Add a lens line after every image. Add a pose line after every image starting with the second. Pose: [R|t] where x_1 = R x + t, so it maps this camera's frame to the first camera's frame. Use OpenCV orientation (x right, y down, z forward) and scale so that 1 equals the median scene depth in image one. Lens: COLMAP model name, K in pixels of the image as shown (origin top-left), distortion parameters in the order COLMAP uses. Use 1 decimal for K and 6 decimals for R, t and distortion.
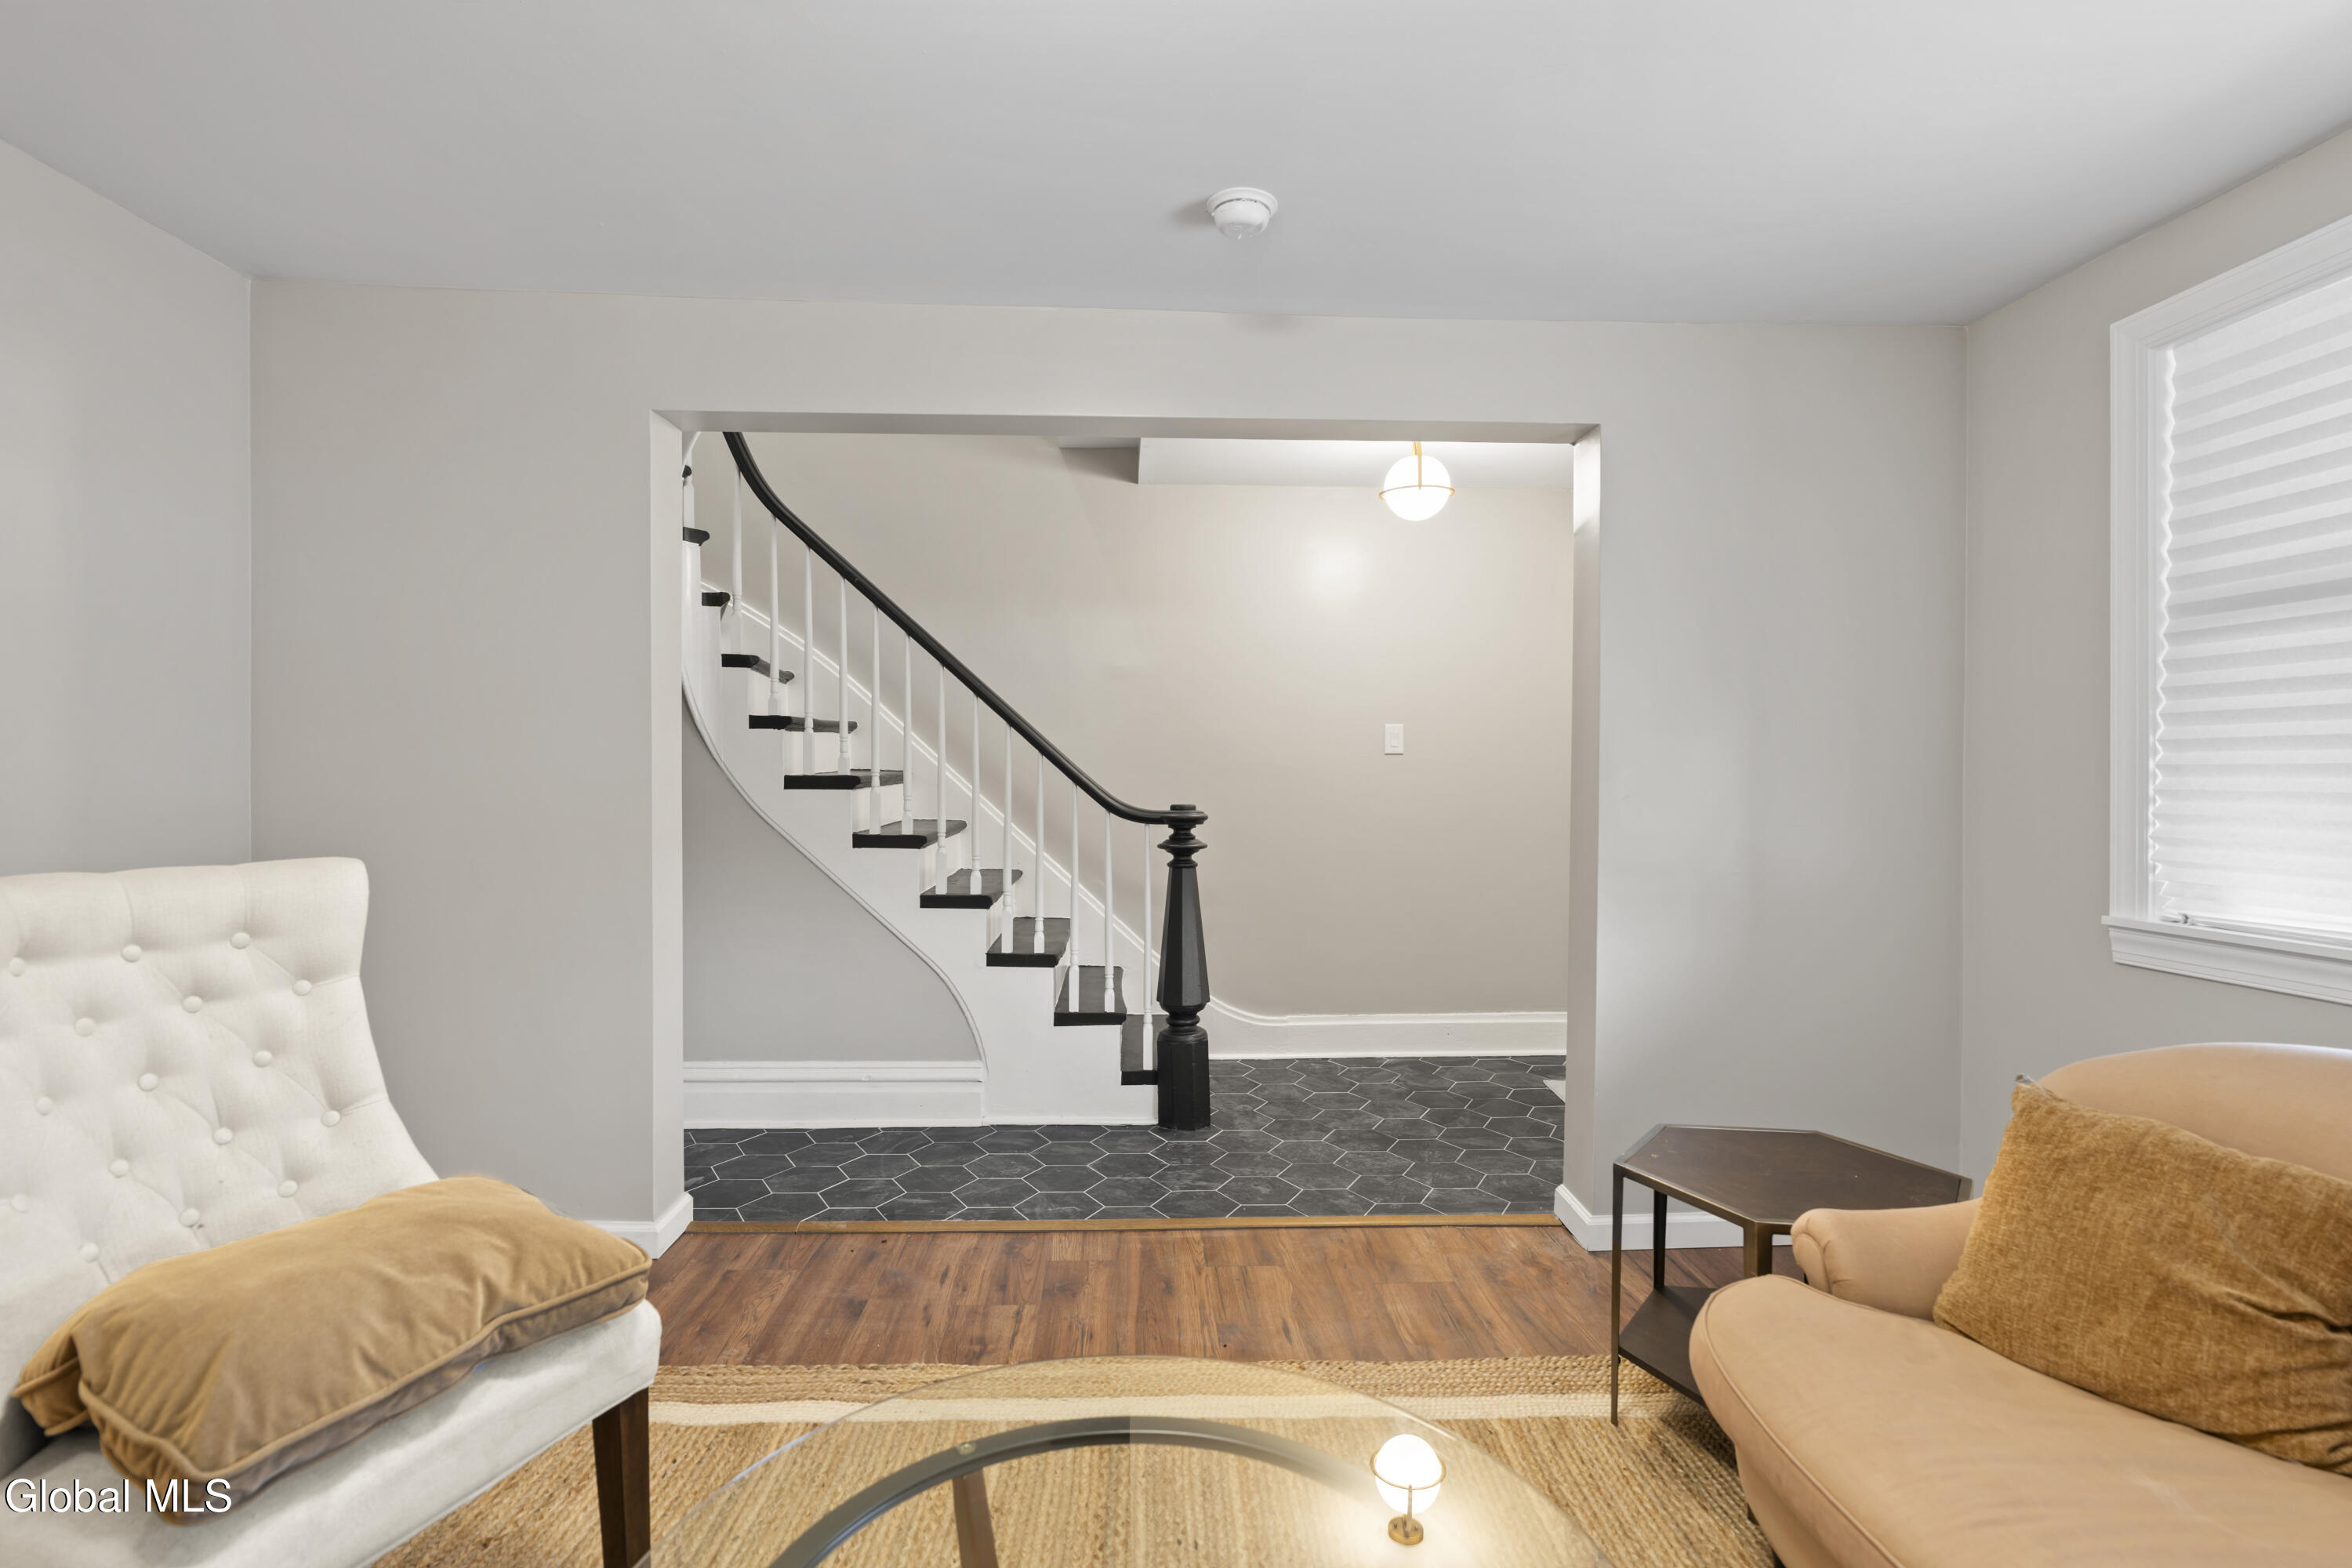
lens RADIAL K [[1144.1, 0, 1160.9], [0, 1144.1, 764.2], [0, 0, 1]] dist [-0.005282, 0.000703]
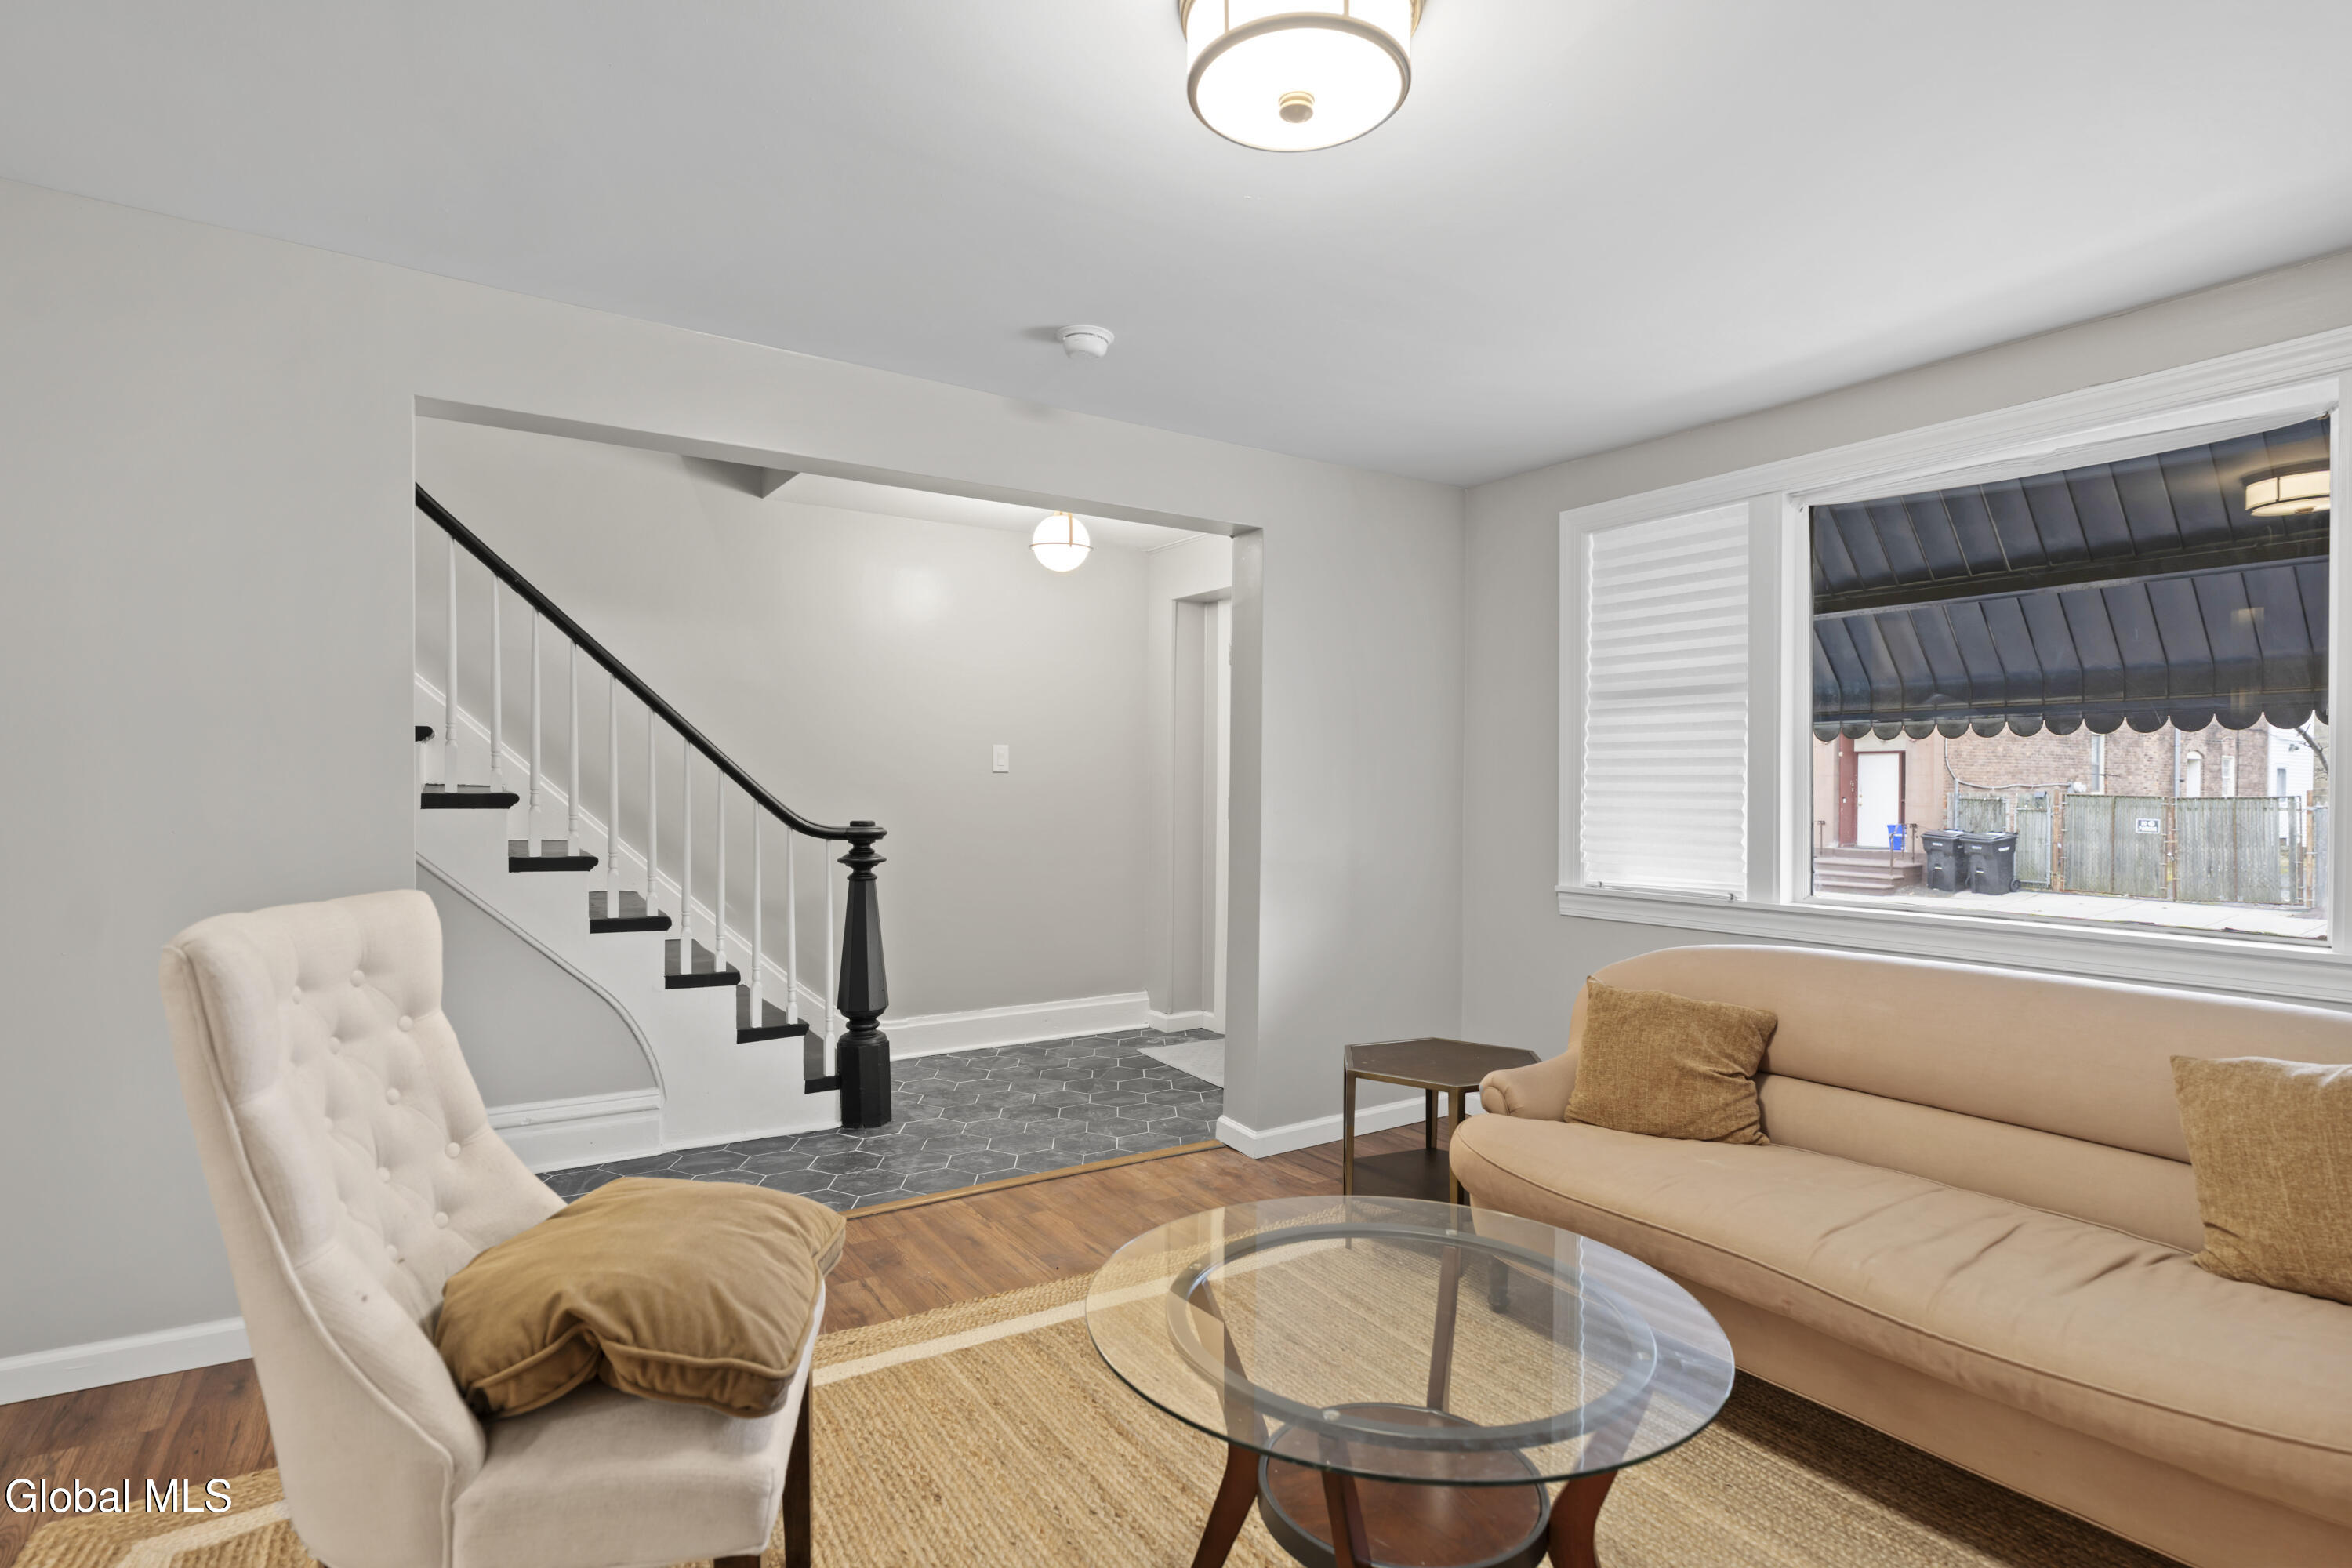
lens RADIAL K [[1191.2, 0, 1182.4], [0, 1191.2, 767.3], [0, 0, 1]] dist [-0.005643, 0.000485]
pose [[0.855320, 0.011259, 0.517978, -0.371089], [-0.009554, 0.999937, -0.005959, -0.012807], [-0.518013, 0.000149, 0.855373, -0.113497]]
